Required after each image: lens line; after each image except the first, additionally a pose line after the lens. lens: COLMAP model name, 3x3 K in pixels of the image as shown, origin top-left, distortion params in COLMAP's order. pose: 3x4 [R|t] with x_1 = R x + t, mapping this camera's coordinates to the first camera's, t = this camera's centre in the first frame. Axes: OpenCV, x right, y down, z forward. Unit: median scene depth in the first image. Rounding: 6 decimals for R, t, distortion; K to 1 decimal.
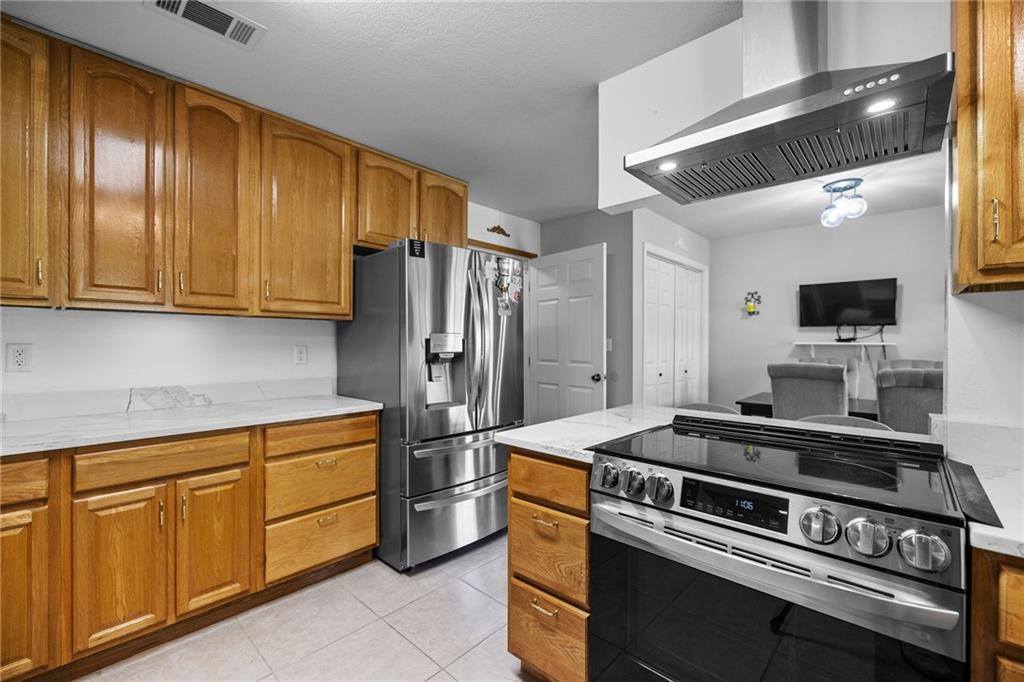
lens RADIAL K [[429.8, 0, 511.8], [0, 429.8, 342.1], [0, 0, 1]] dist [0.000965, -0.000248]
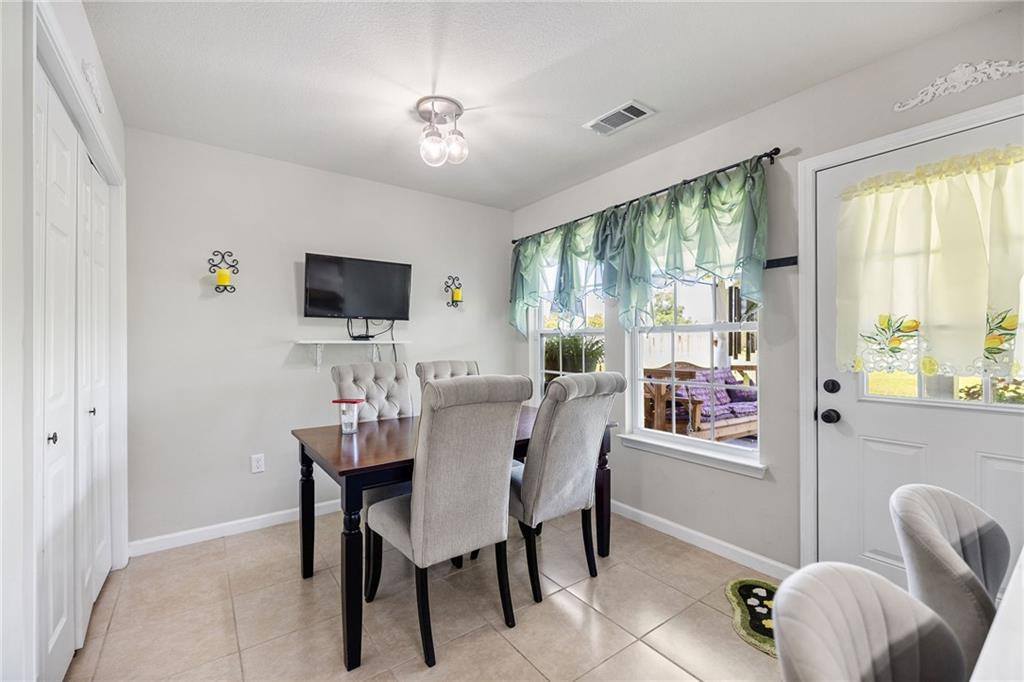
lens RADIAL K [[429.8, 0, 512.8], [0, 429.8, 343.0], [0, 0, 1]] dist [0.000965, -0.000248]
pose [[0.192546, -0.003283, 0.981282, 0.091137], [0.003172, 0.999991, 0.002723, 0.003604], [-0.981283, 0.002588, 0.192555, 0.582769]]
